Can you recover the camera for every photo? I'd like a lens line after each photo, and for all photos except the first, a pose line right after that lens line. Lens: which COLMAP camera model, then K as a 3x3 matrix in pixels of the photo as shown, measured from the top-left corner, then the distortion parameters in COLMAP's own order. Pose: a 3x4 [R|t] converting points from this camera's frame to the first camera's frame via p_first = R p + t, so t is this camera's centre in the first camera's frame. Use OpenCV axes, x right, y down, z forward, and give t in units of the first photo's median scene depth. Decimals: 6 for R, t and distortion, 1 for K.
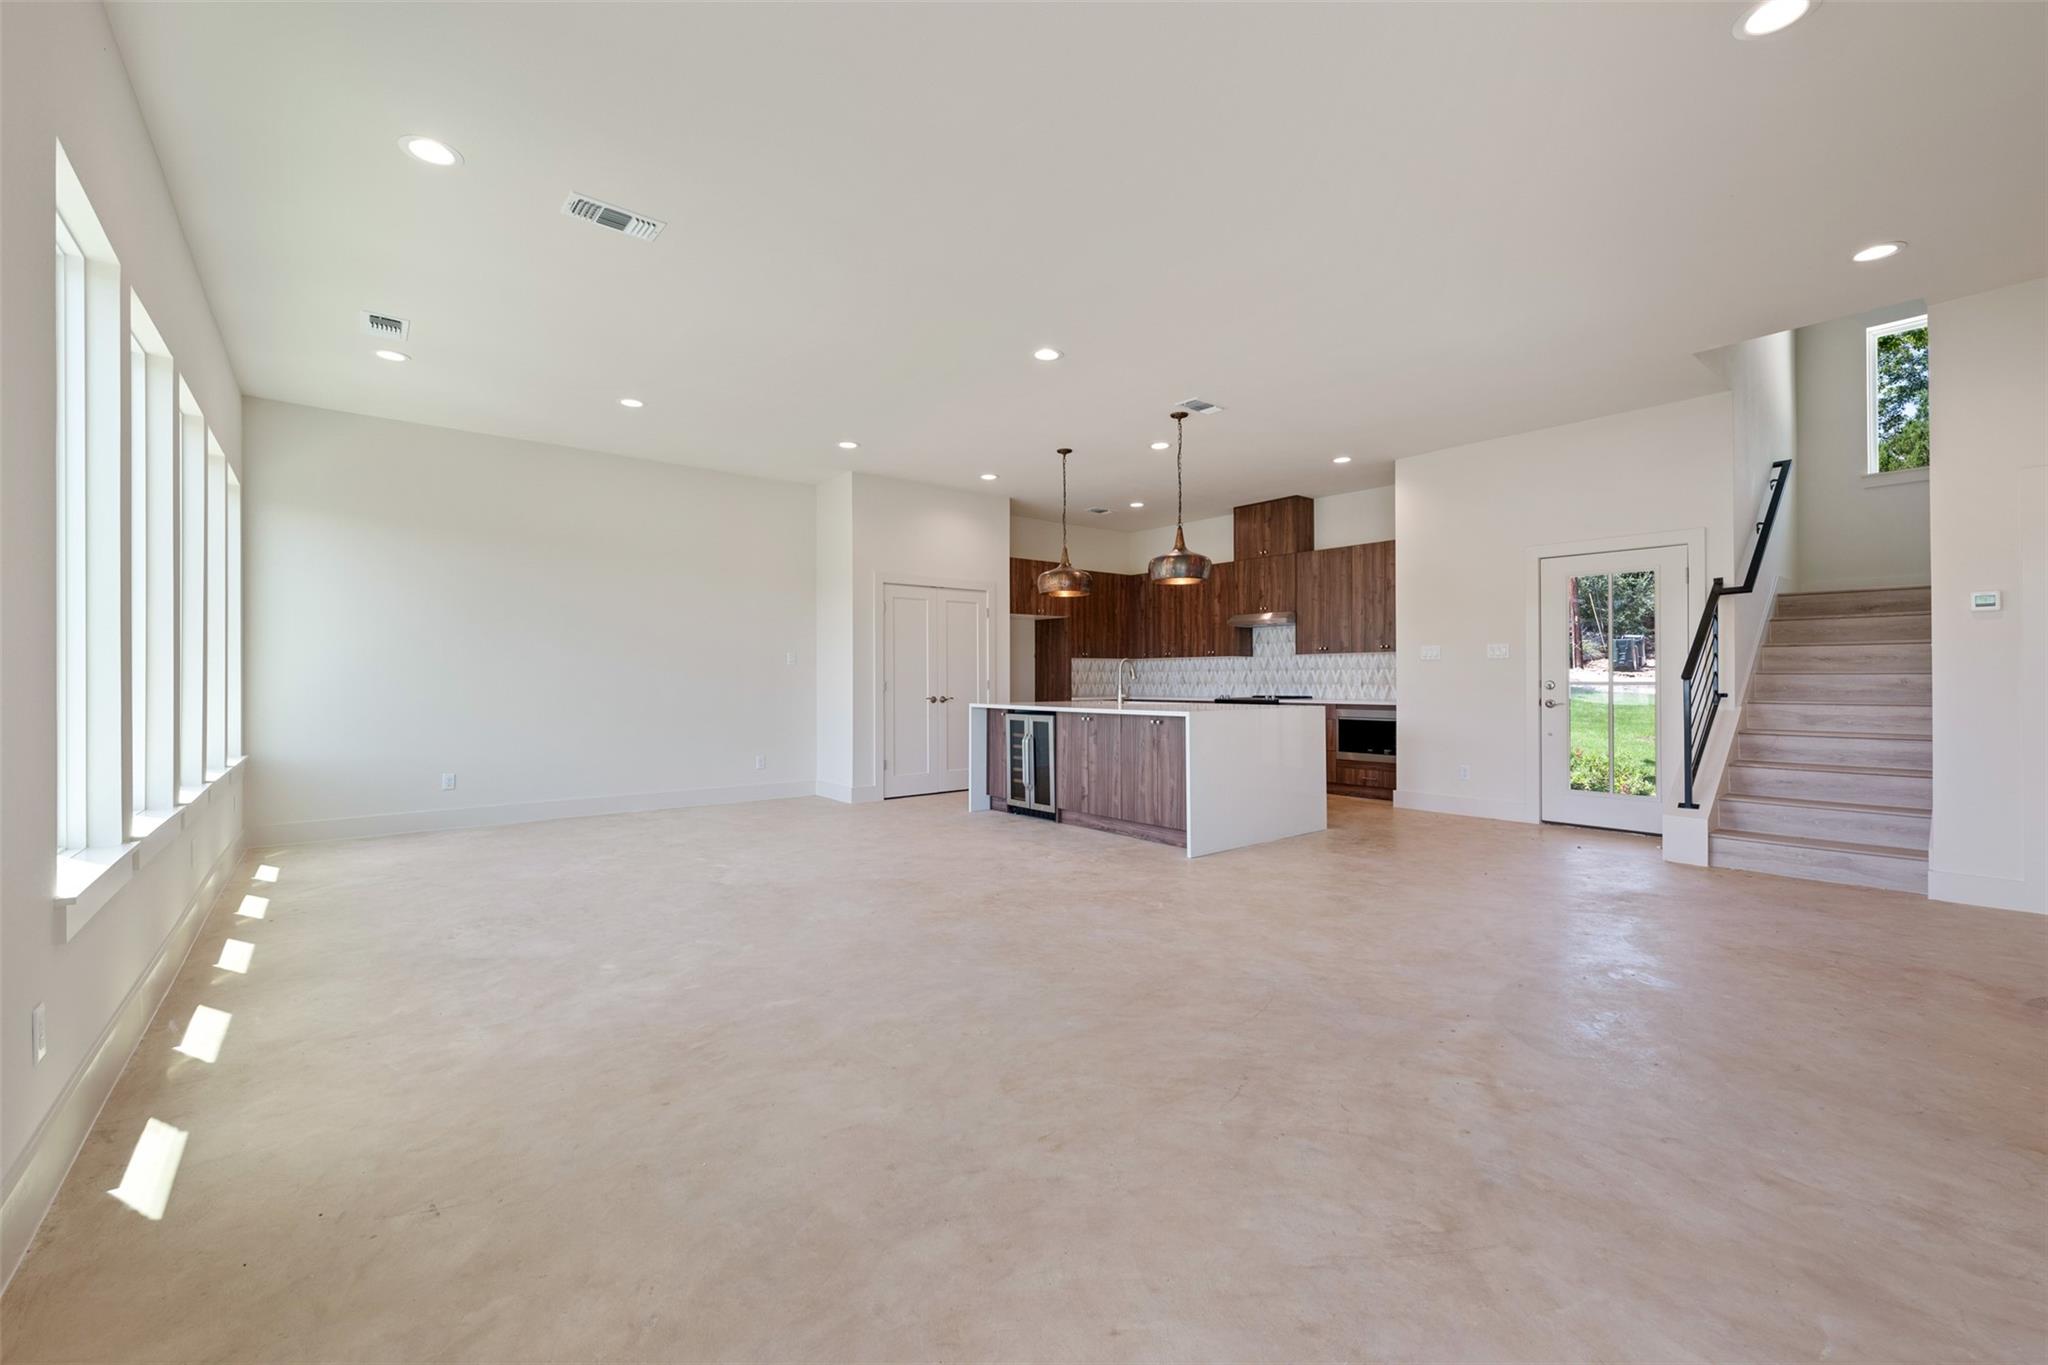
lens RADIAL K [[832.4, 0, 1024.0], [0, 832.4, 682.5], [0, 0, 1]] dist [-0.000257, 0.000256]
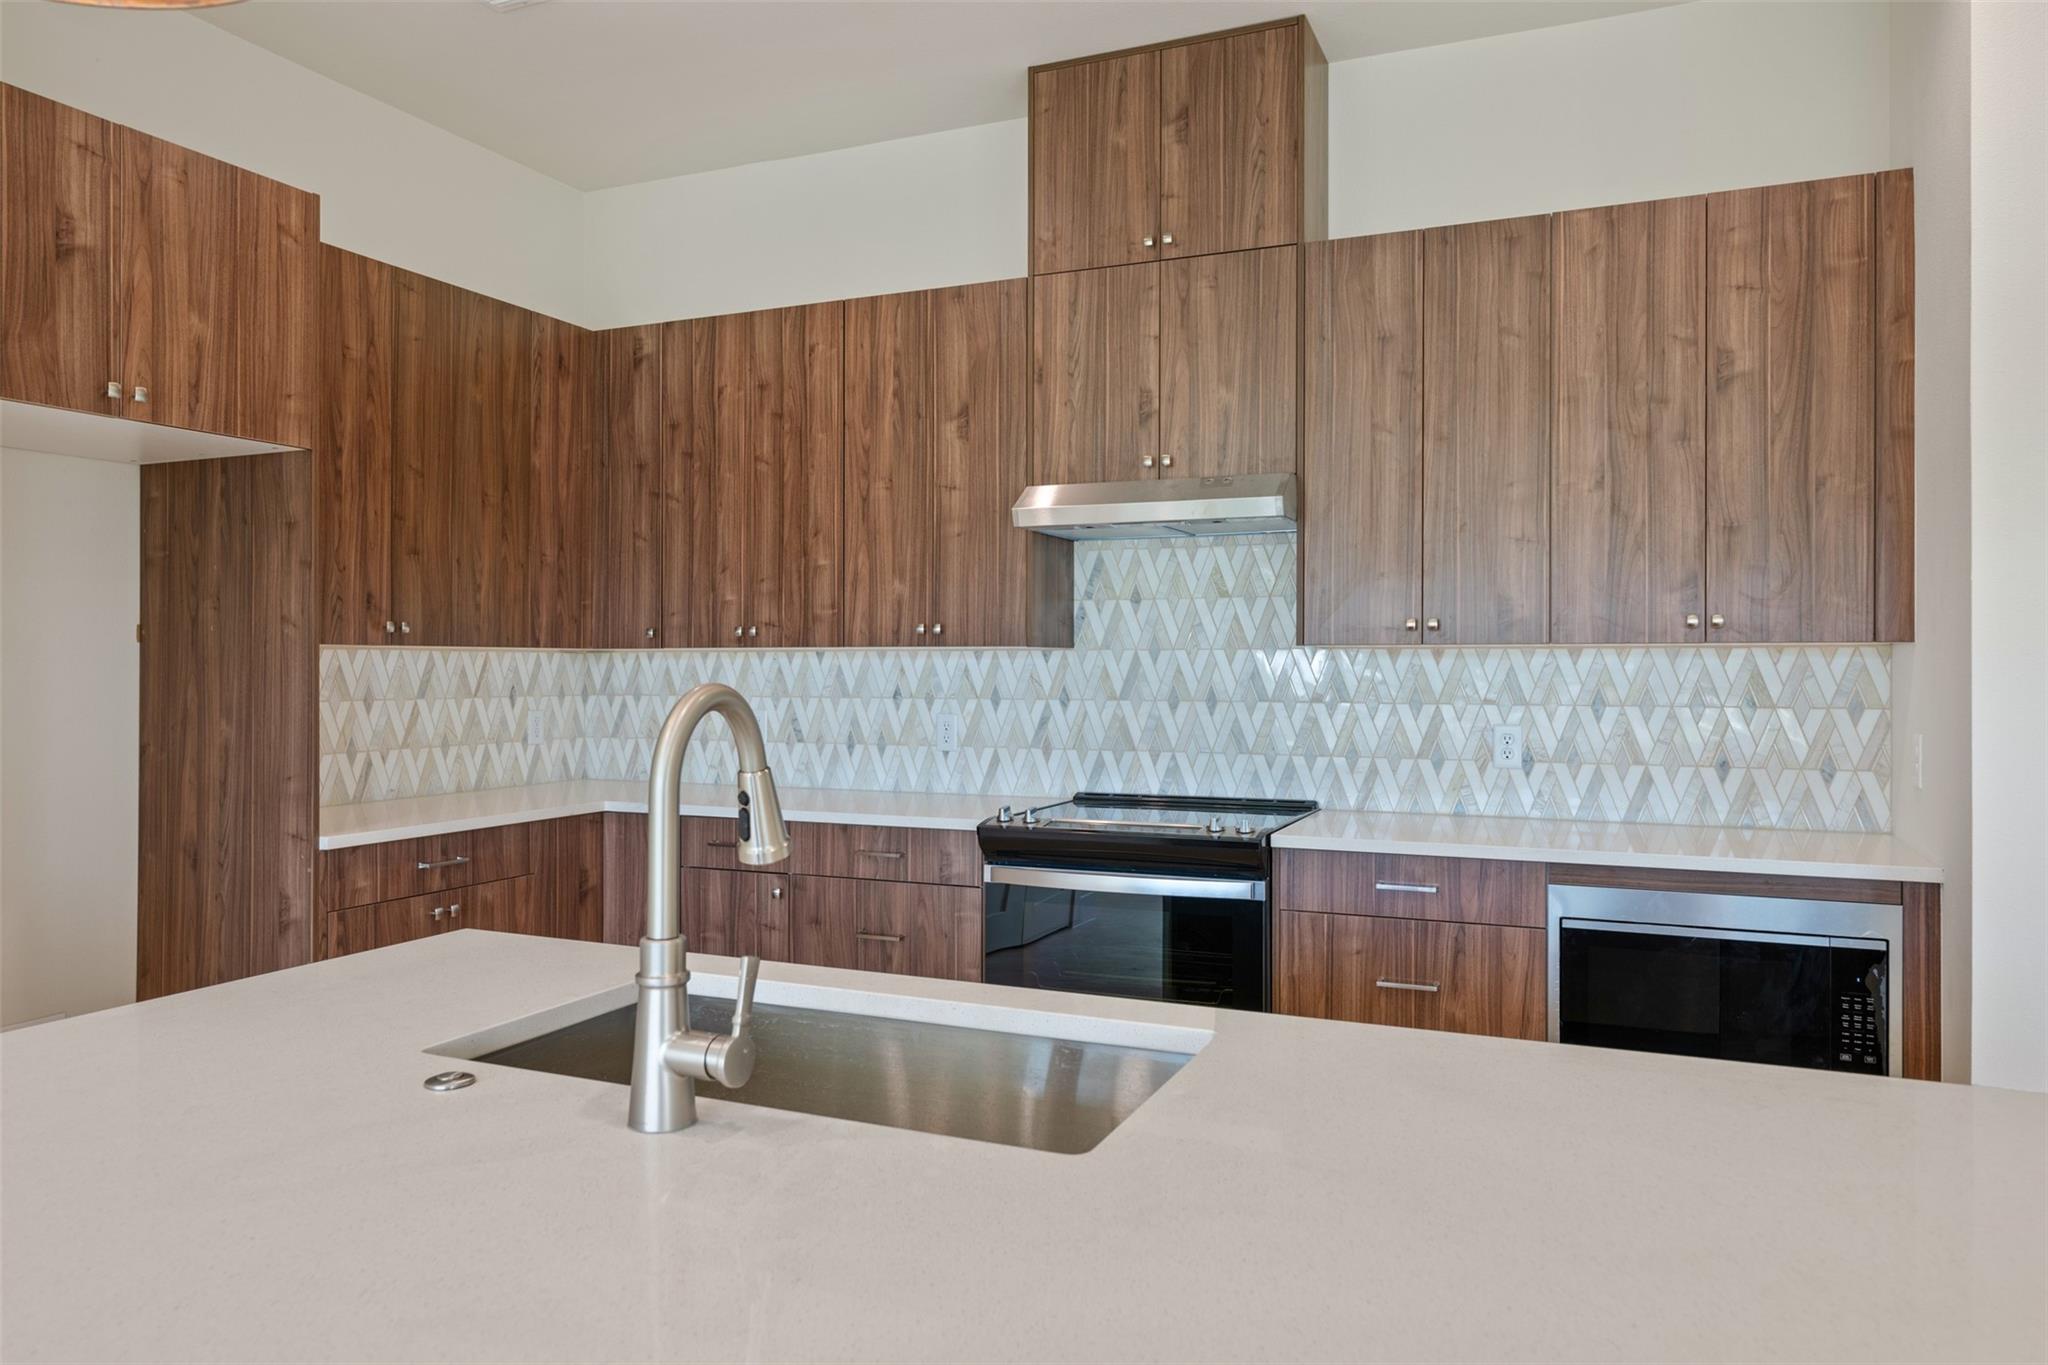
lens RADIAL K [[1367.6, 0, 1020.7], [0, 1367.6, 661.0], [0, 0, 1]] dist [0.001168, -0.000137]
pose [[0.890477, 0.005081, 0.455001, 0.066958], [-0.001815, 0.999969, -0.007616, -0.027348], [-0.455025, 0.005956, 0.890459, 0.713807]]
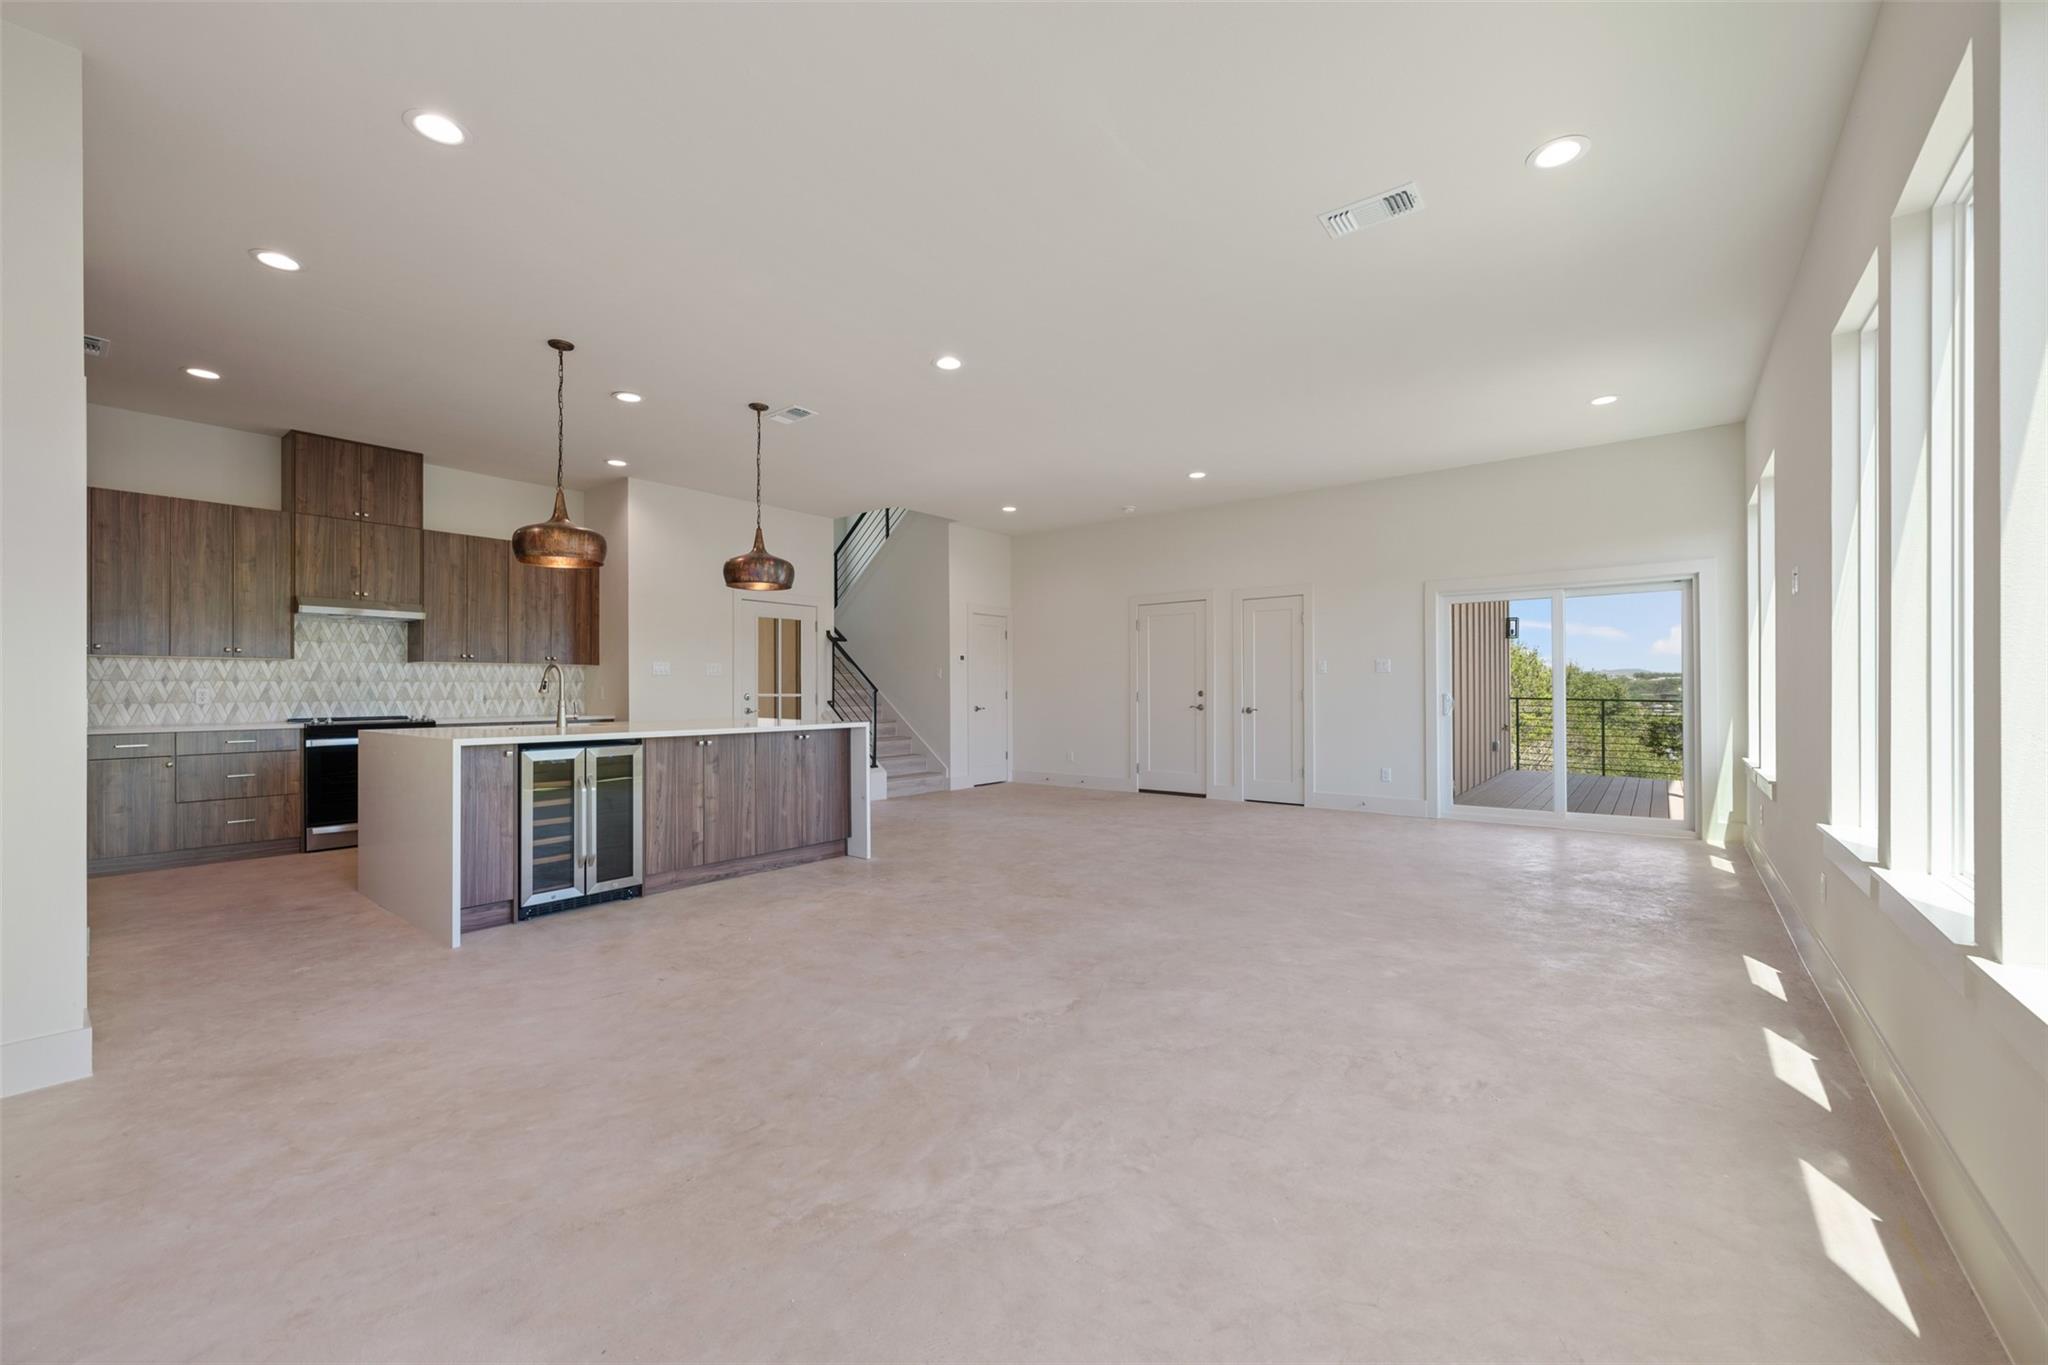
lens RADIAL K [[804.3, 0, 1017.0], [0, 804.3, 692.1], [0, 0, 1]] dist [-0.000549, -0.000076]
pose [[-0.205167, 0.000970, 0.978727, -0.544980], [0.008233, 0.999966, 0.000735, -0.001554], [-0.978692, 0.008209, -0.205168, 0.656836]]
